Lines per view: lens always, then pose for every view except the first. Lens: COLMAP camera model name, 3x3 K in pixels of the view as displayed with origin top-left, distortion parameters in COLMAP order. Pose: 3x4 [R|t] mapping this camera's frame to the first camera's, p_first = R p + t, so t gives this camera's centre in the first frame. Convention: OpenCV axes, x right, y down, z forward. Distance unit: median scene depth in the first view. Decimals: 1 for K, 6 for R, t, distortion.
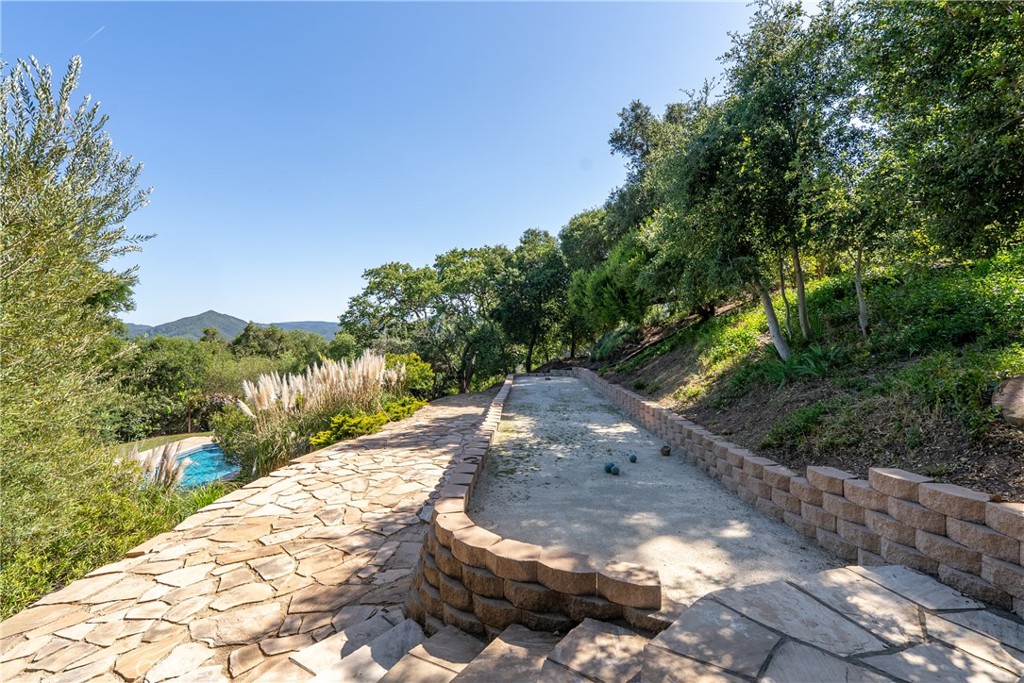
lens RADIAL K [[463.3, 0, 506.7], [0, 463.3, 339.9], [0, 0, 1]] dist [-0.000475, -0.000143]
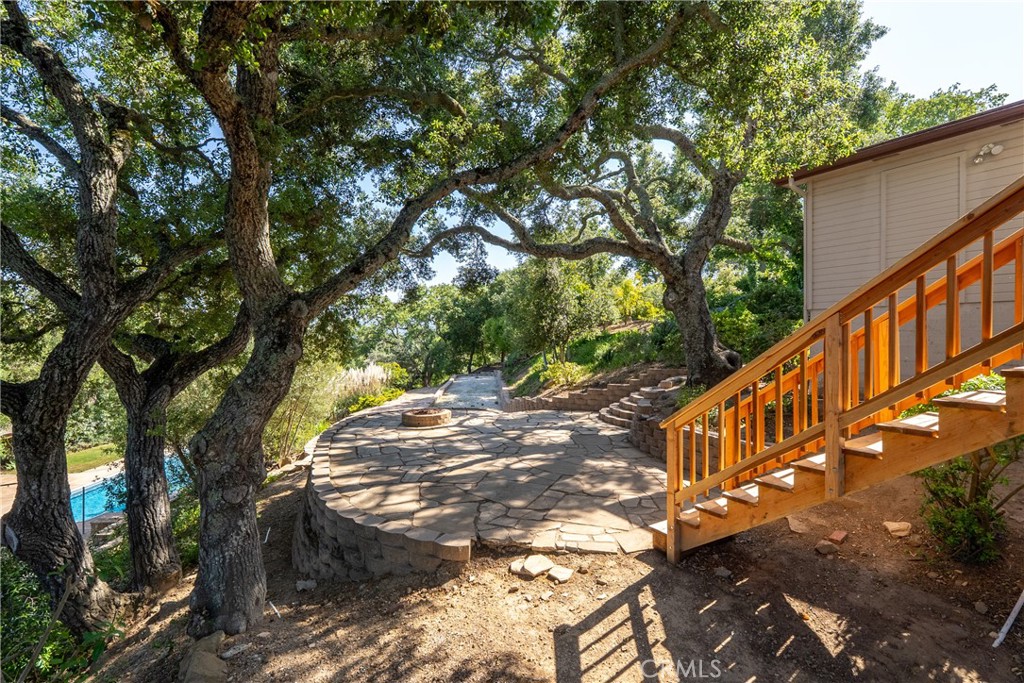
lens RADIAL K [[463.3, 0, 510.8], [0, 463.3, 338.3], [0, 0, 1]] dist [-0.000475, -0.000143]
pose [[0.996089, -0.000947, 0.088354, 0.062880], [0.000659, 0.999994, 0.003292, -0.063107], [-0.088357, -0.003221, 0.996084, -0.683385]]
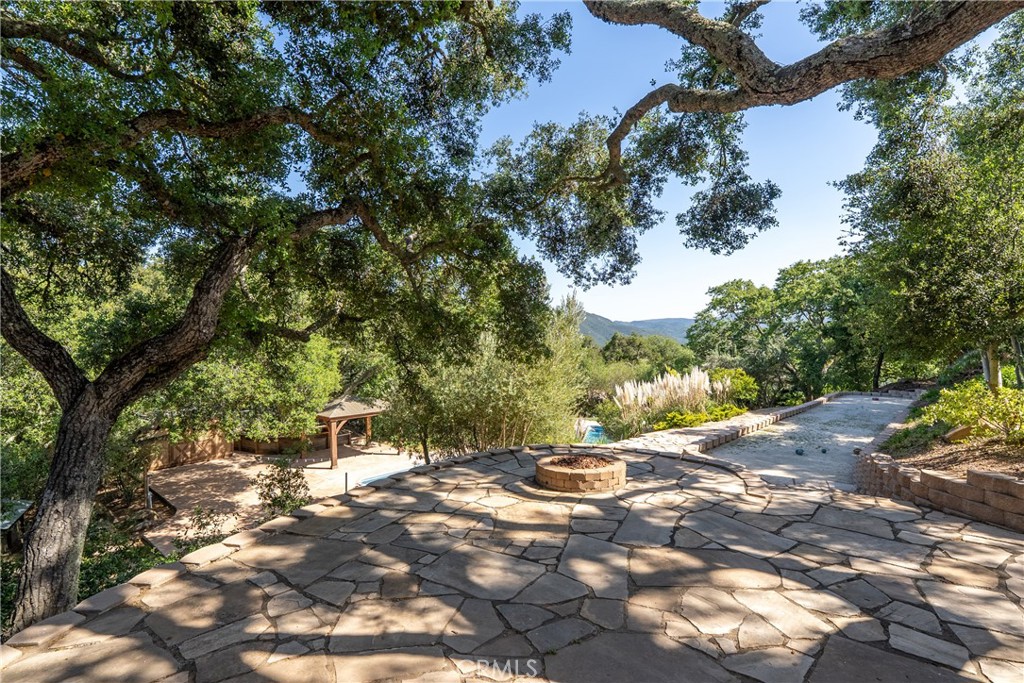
lens RADIAL K [[502.8, 0, 513.3], [0, 502.8, 336.6], [0, 0, 1]] dist [0.001052, 0.000237]
pose [[0.762770, 0.000604, -0.646670, 0.198342], [-0.001381, 0.999999, -0.000695, -0.053616], [0.646669, 0.001423, 0.762770, -0.382767]]
